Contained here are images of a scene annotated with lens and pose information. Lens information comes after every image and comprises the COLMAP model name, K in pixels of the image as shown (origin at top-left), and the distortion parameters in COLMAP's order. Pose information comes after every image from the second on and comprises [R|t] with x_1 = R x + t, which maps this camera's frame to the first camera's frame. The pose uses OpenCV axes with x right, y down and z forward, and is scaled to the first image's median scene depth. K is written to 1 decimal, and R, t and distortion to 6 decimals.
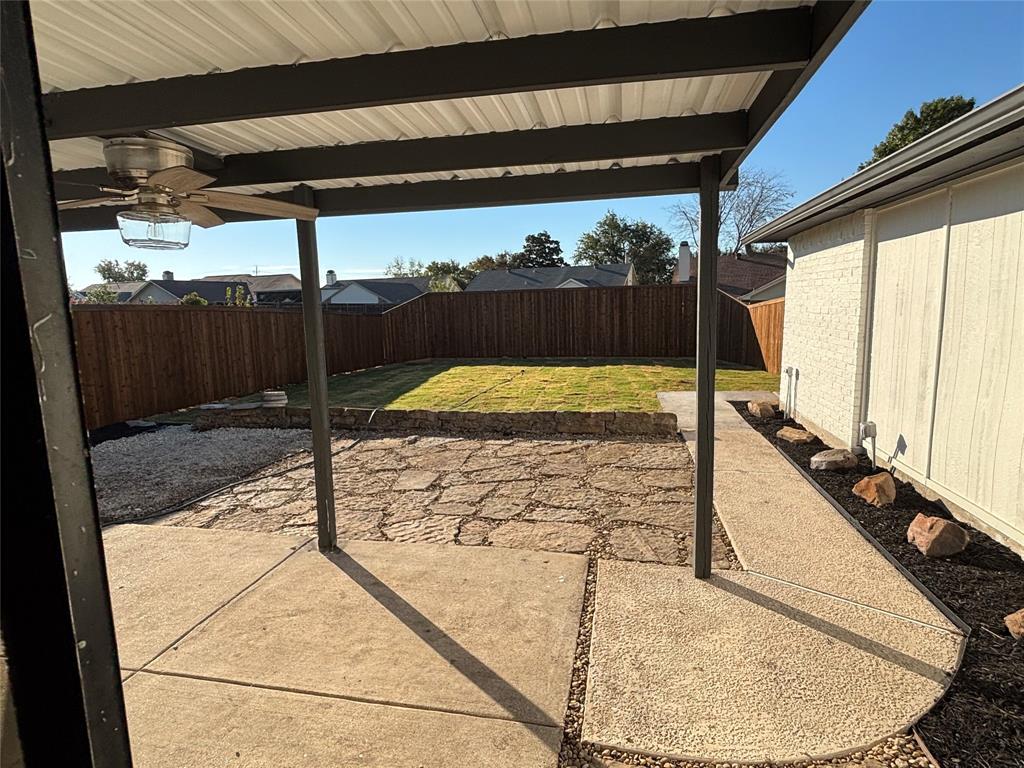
lens RADIAL K [[557.8, 0, 512.0], [0, 557.8, 384.0], [0, 0, 1]] dist [0.001344, -0.000312]
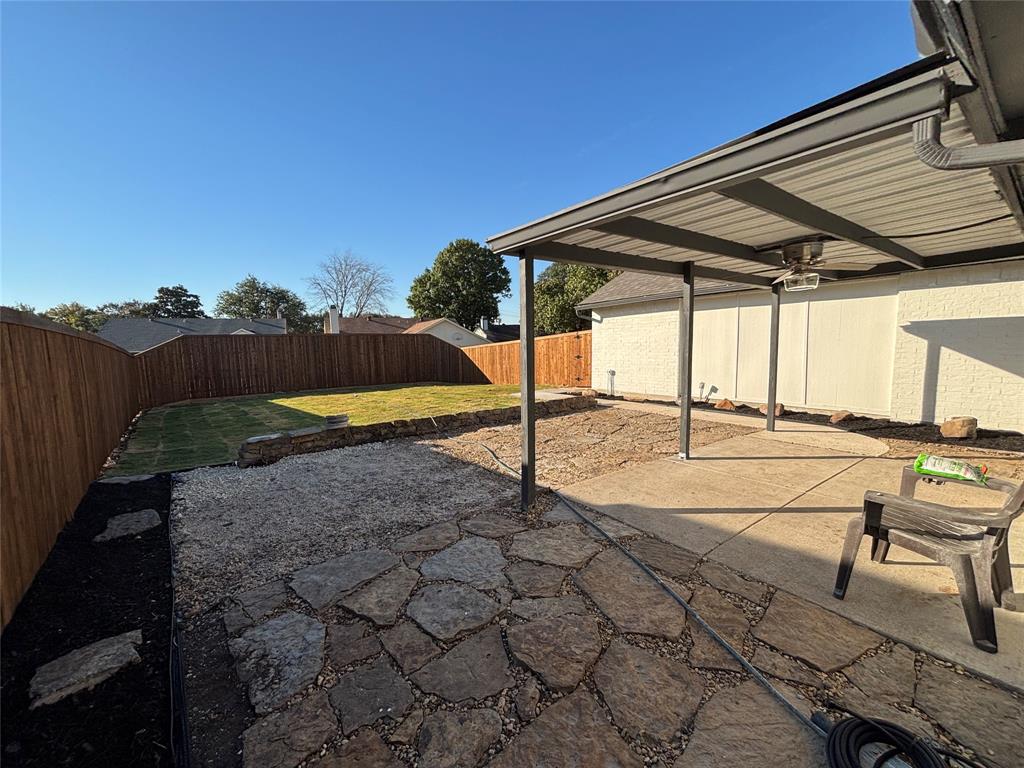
lens RADIAL K [[399.8, 0, 512.0], [0, 399.8, 384.0], [0, 0, 1]] dist [0.001344, 0.000074]
pose [[0.685264, -0.062590, 0.725600, -0.276896], [0.109764, 0.993796, -0.017938, 0.002843], [-0.719976, 0.091937, 0.687882, 0.082001]]
